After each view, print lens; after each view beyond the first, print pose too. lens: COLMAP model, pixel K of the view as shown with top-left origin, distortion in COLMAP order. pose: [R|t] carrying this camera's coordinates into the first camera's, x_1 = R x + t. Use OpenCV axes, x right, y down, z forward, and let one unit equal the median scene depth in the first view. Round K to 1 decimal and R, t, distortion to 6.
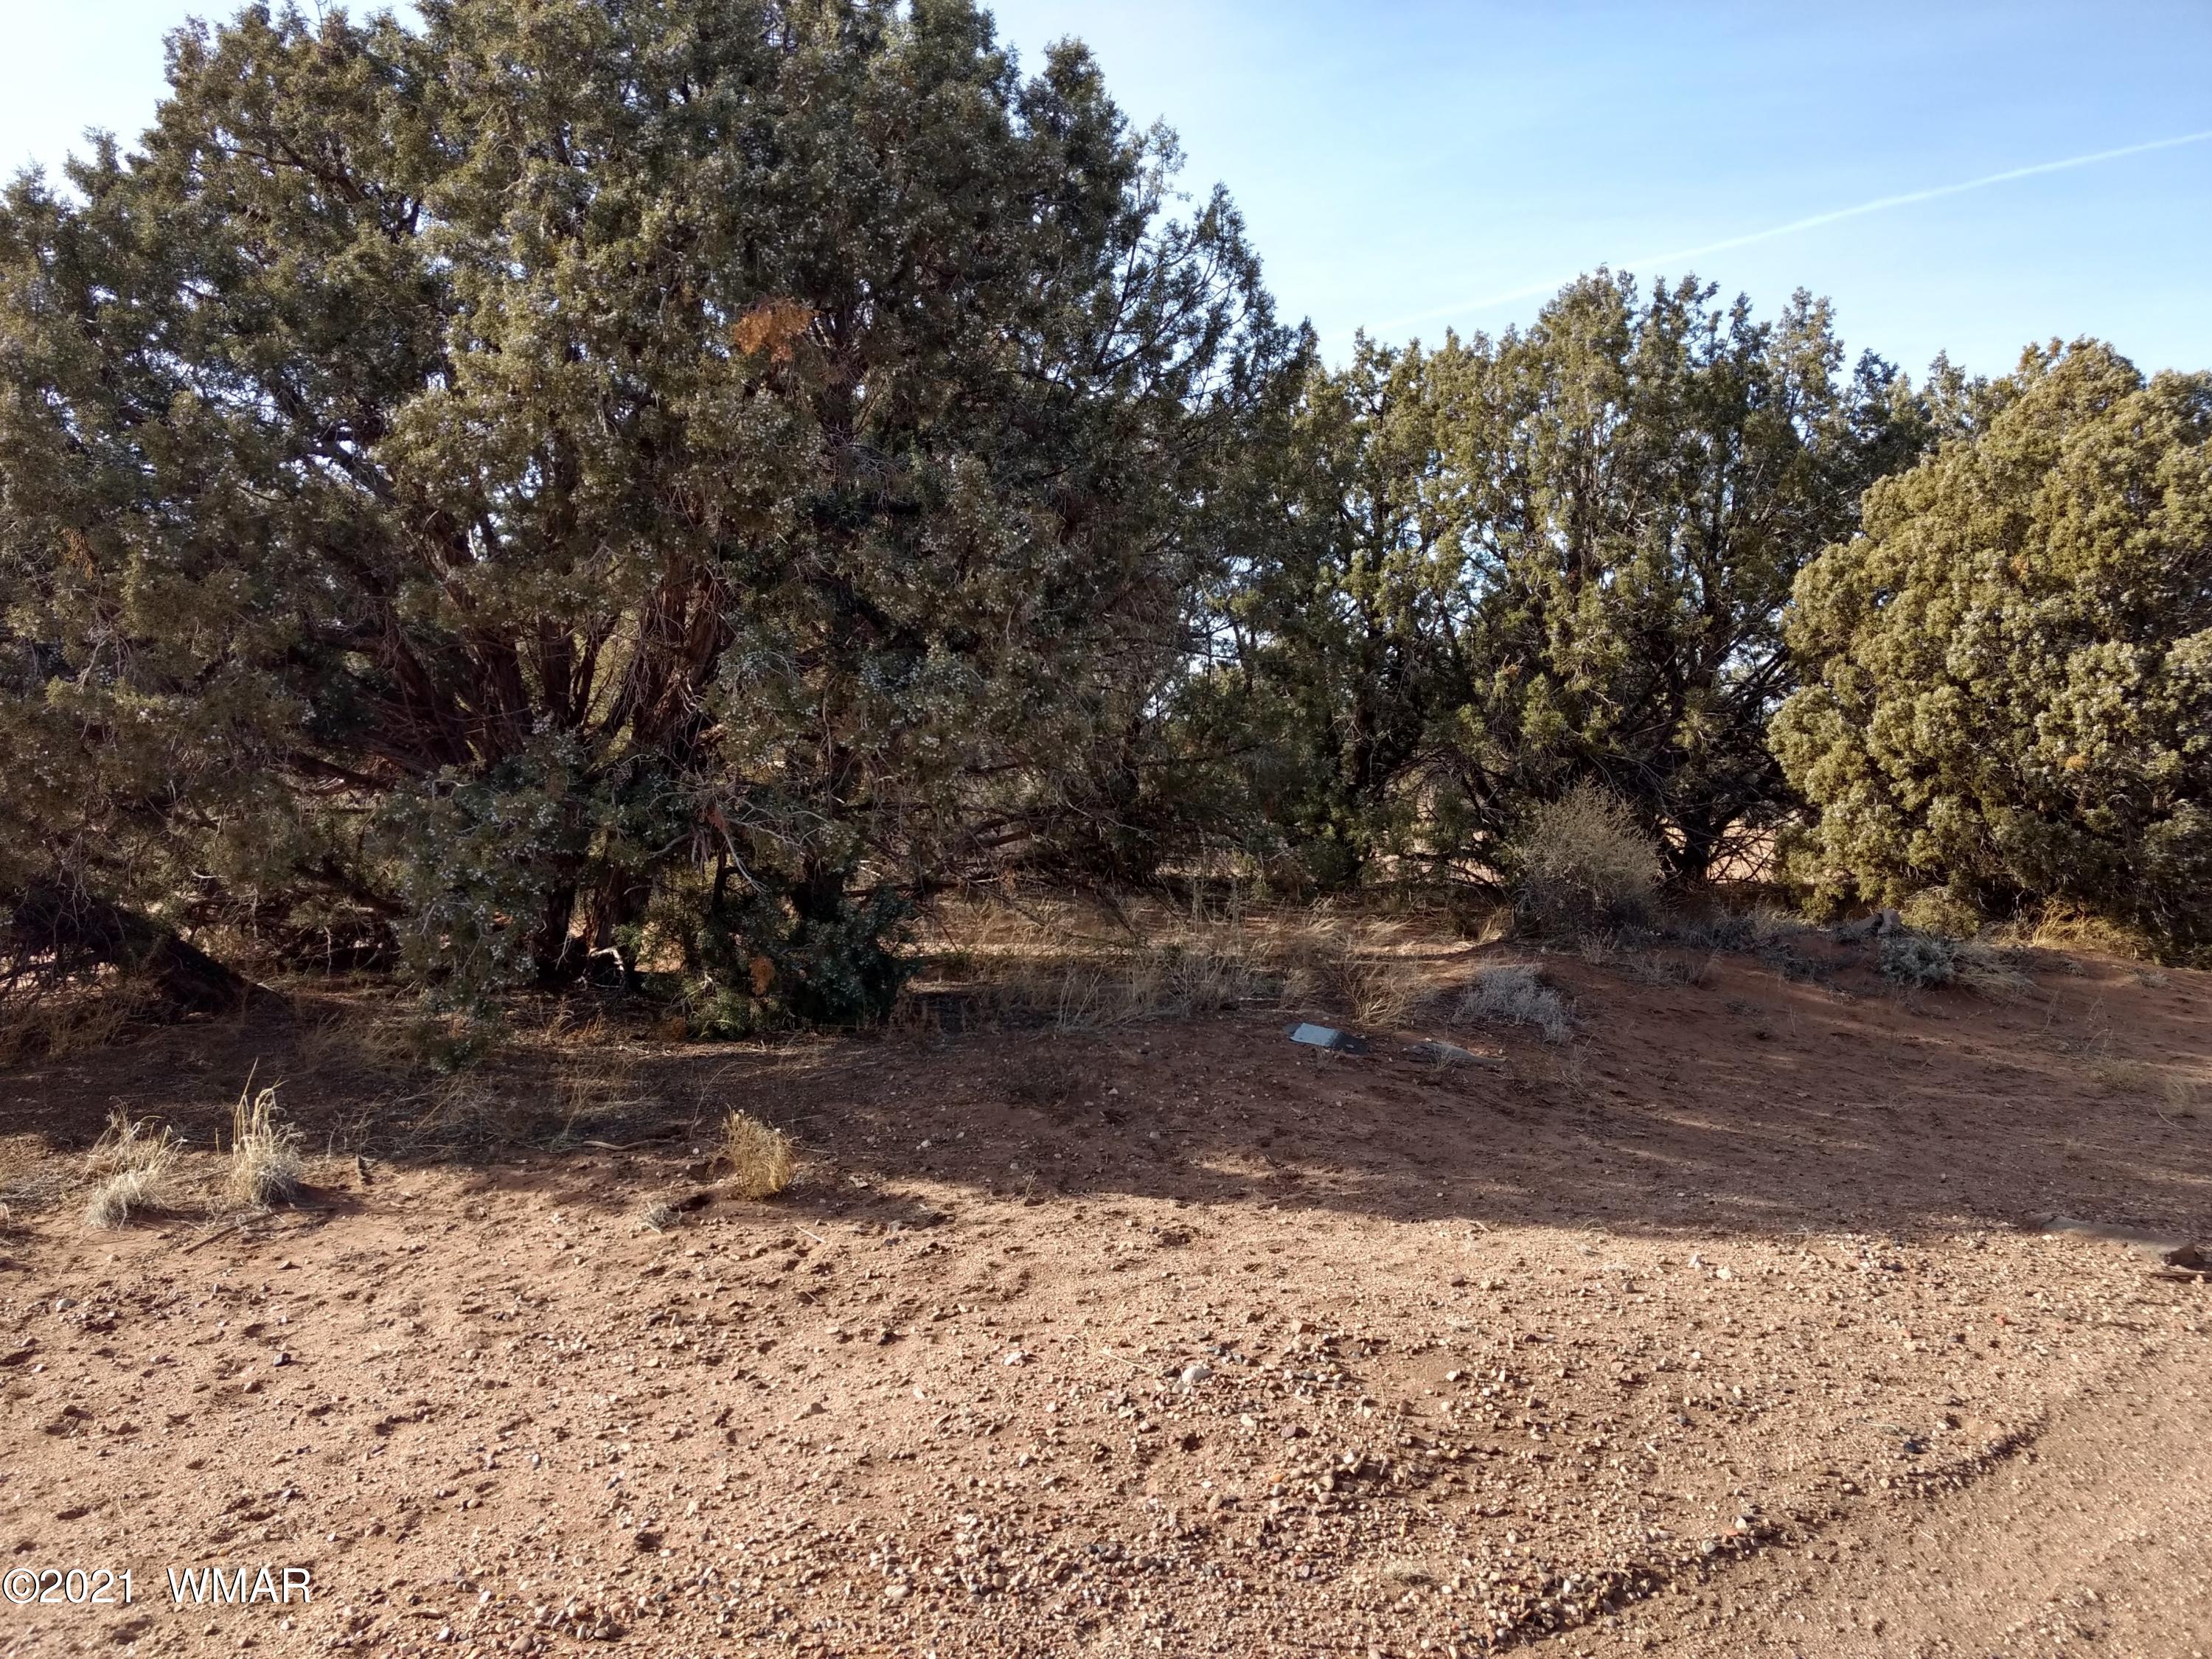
lens RADIAL K [[1662.9, 0, 1098.0], [0, 1662.9, 837.3], [0, 0, 1]] dist [0.007548, -0.001643]
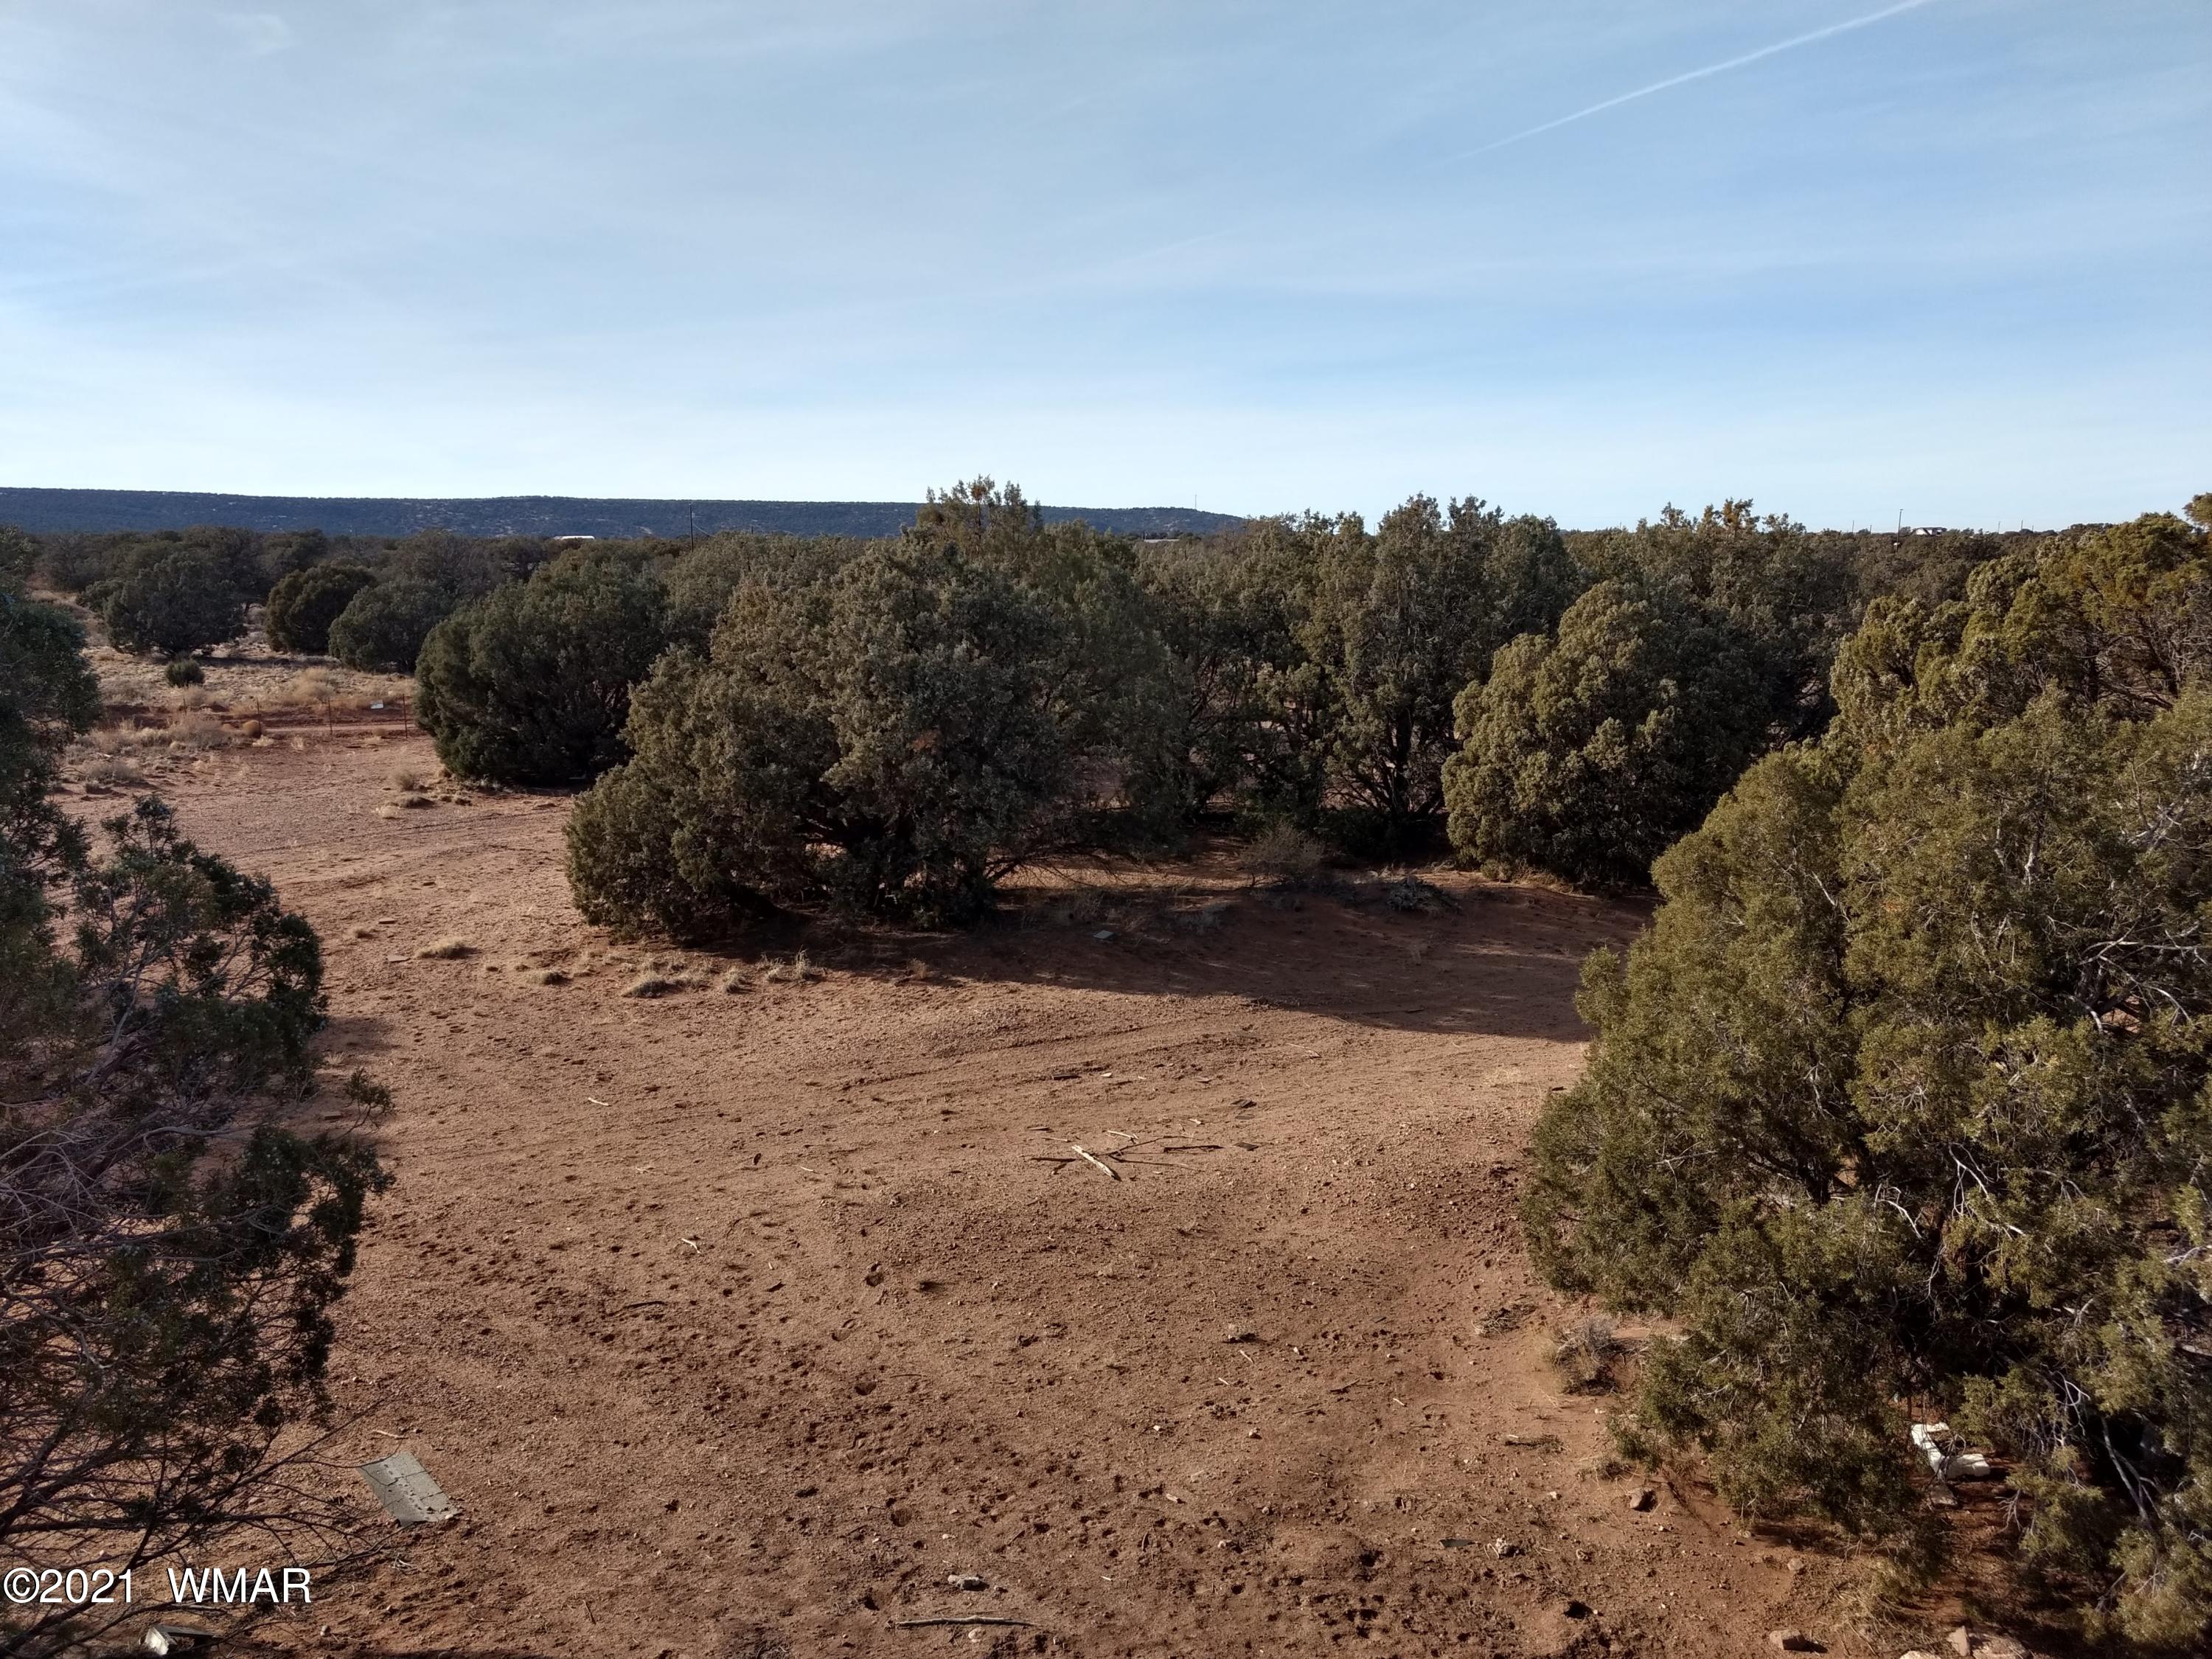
lens RADIAL K [[1656.7, 0, 1130.5], [0, 1656.7, 824.5], [0, 0, 1]] dist [0.004992, -0.003703]
pose [[0.984580, 0.005890, -0.174833, 0.444426], [0.012940, 0.994243, 0.106363, -0.257450], [0.174453, -0.106986, 0.978836, -1.247594]]
